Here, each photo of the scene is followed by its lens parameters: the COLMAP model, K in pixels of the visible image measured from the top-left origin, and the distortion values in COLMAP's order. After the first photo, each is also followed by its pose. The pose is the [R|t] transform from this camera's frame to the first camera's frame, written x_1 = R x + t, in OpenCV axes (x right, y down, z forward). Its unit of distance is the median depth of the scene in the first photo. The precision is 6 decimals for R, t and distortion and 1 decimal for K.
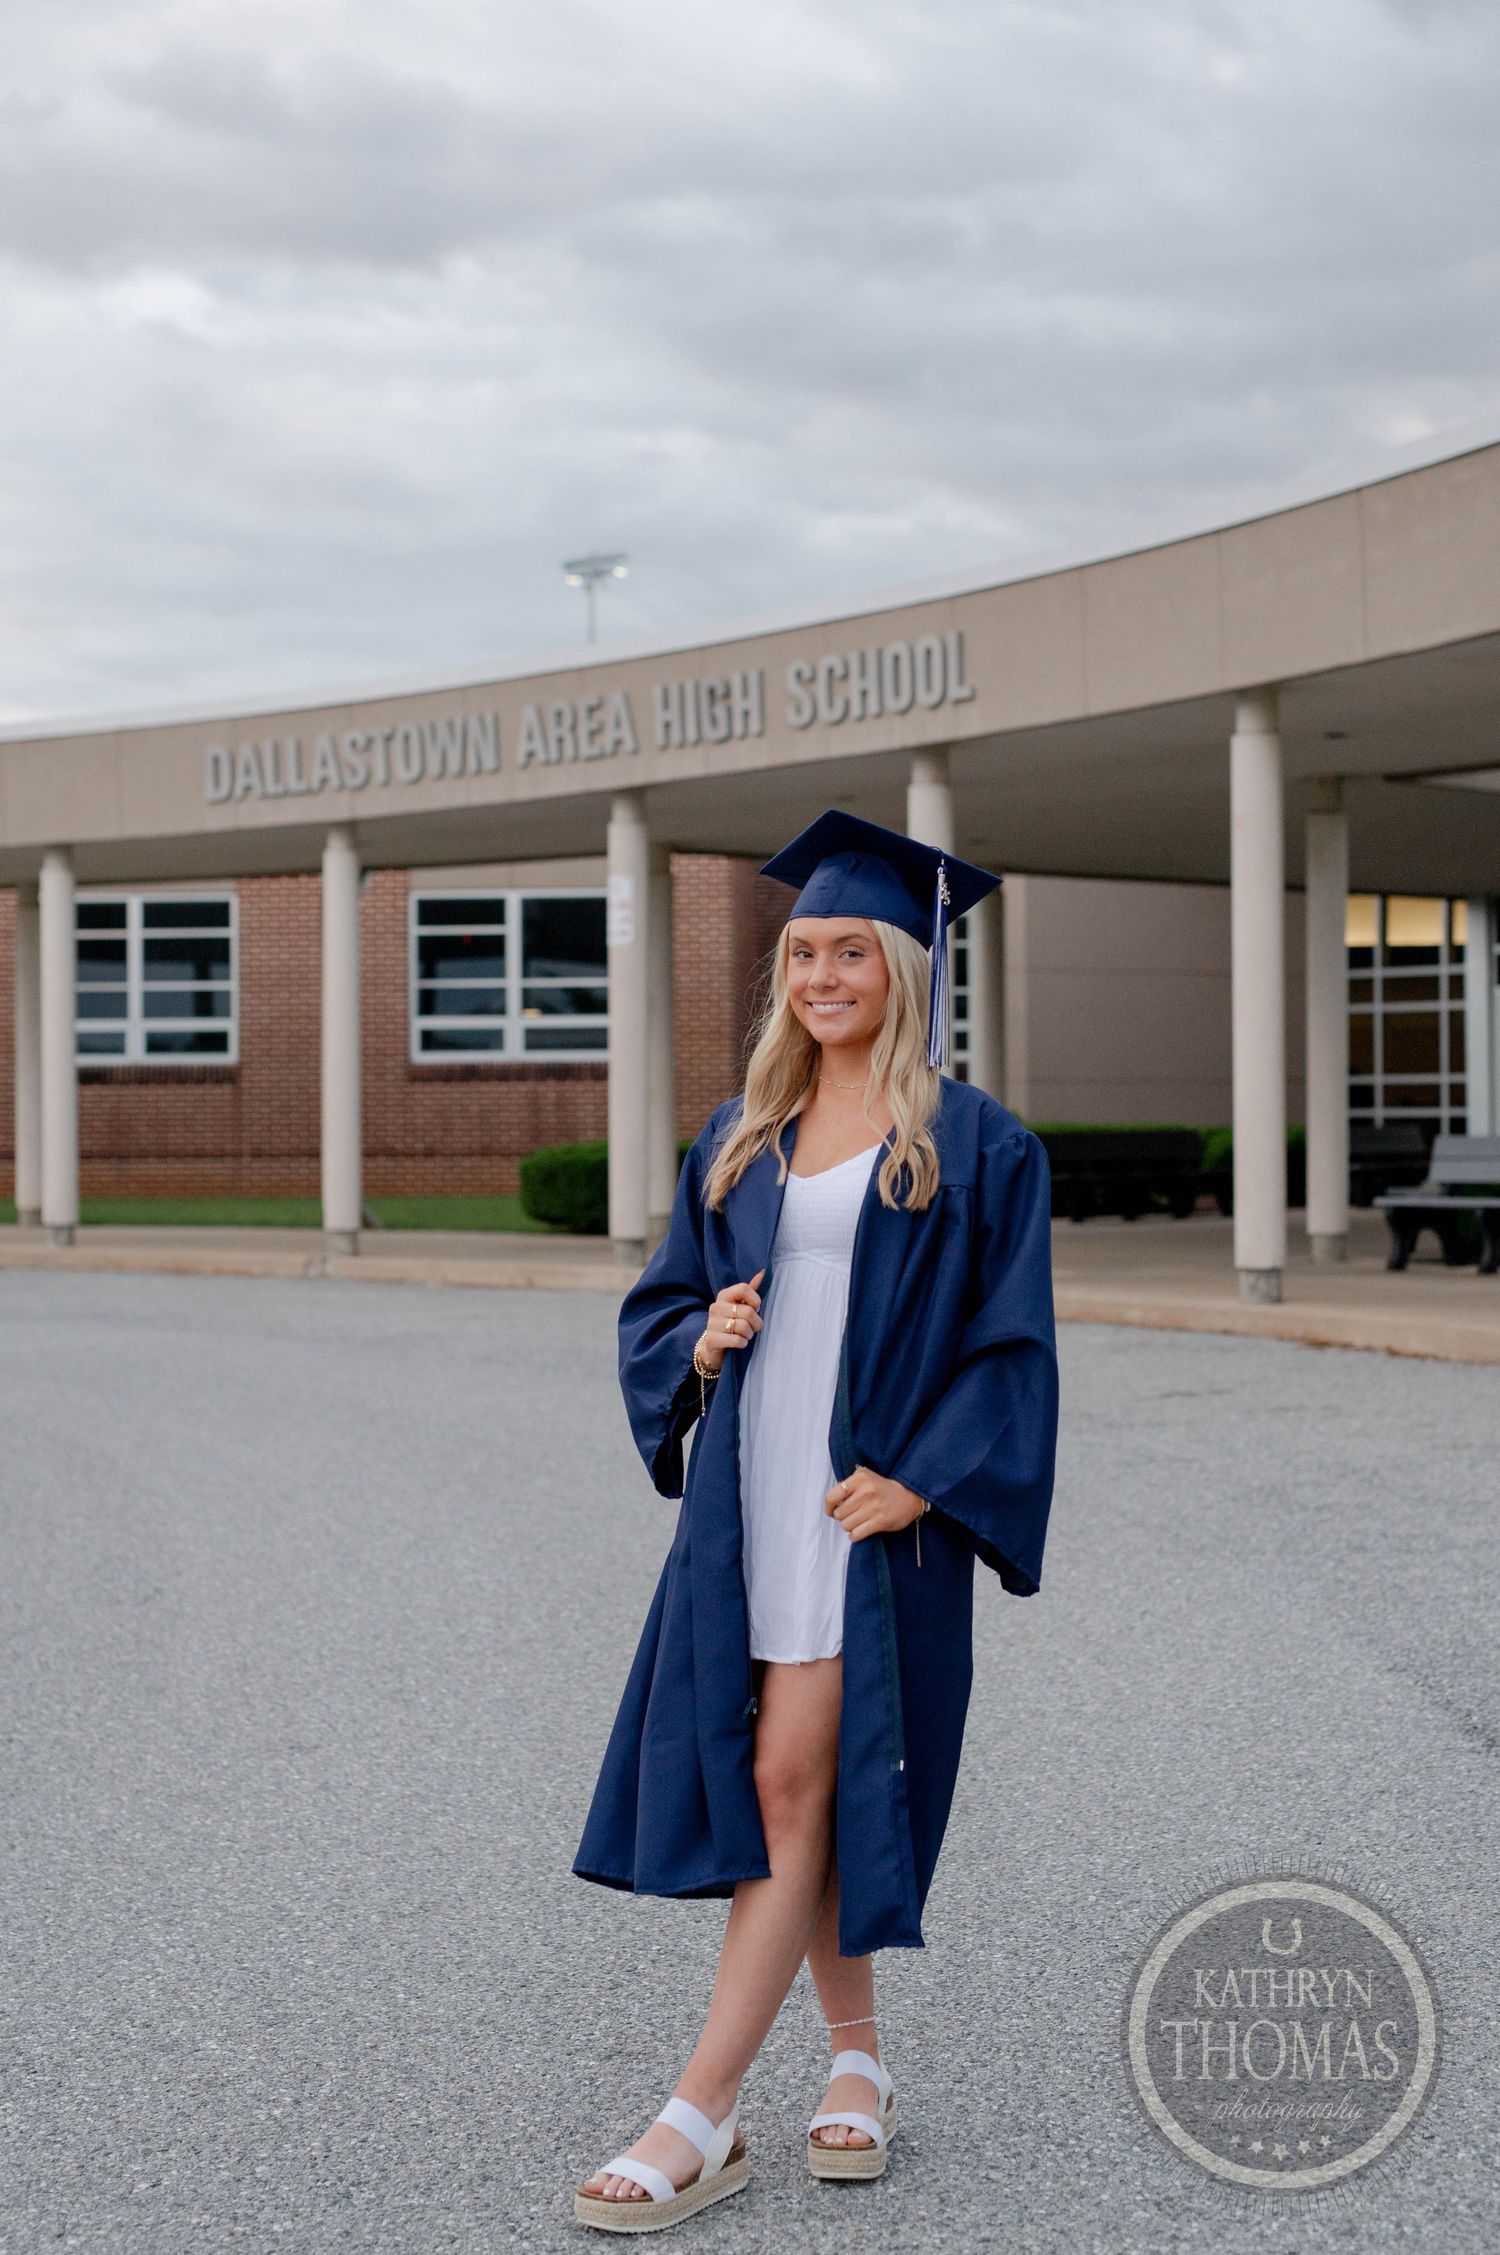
lens RADIAL K [[3321.7, 0, 750.0], [0, 3321.7, 1127.5], [0, 0, 1]] dist [0.003526, -0.074455]
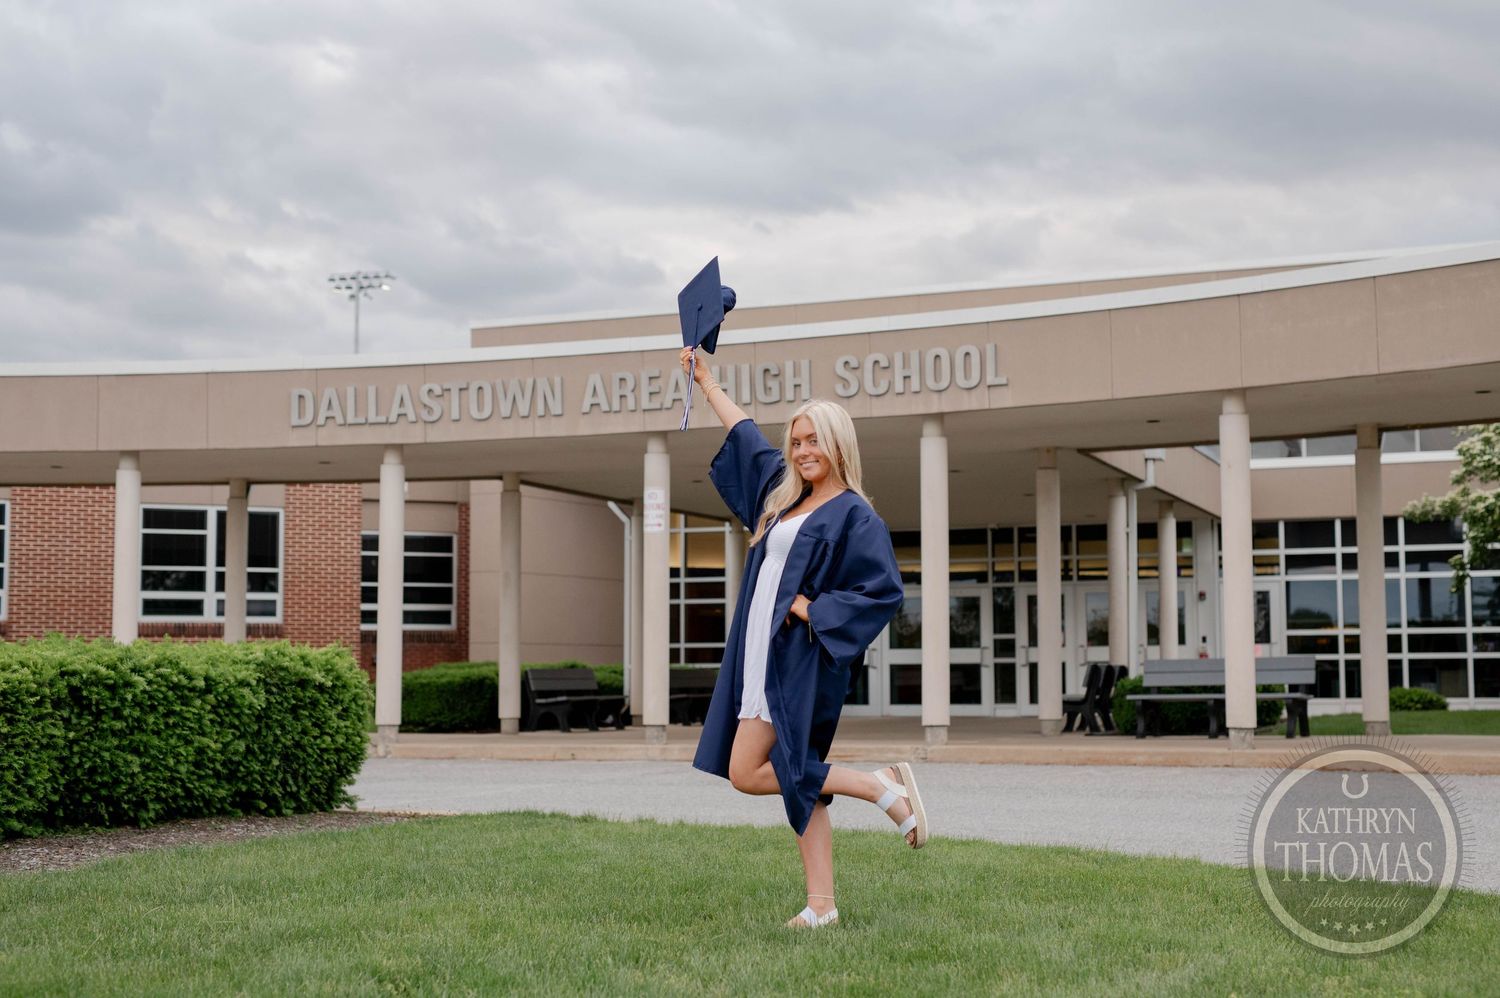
lens RADIAL K [[2073.2, 0, 753.7], [0, 2073.2, 496.8], [0, 0, 1]] dist [-0.004338, 0.090588]
pose [[0.894007, 0.044638, 0.445823, -0.387007], [-0.000863, 0.995195, -0.097913, 0.020466], [-0.448051, 0.087150, 0.889750, 0.115283]]
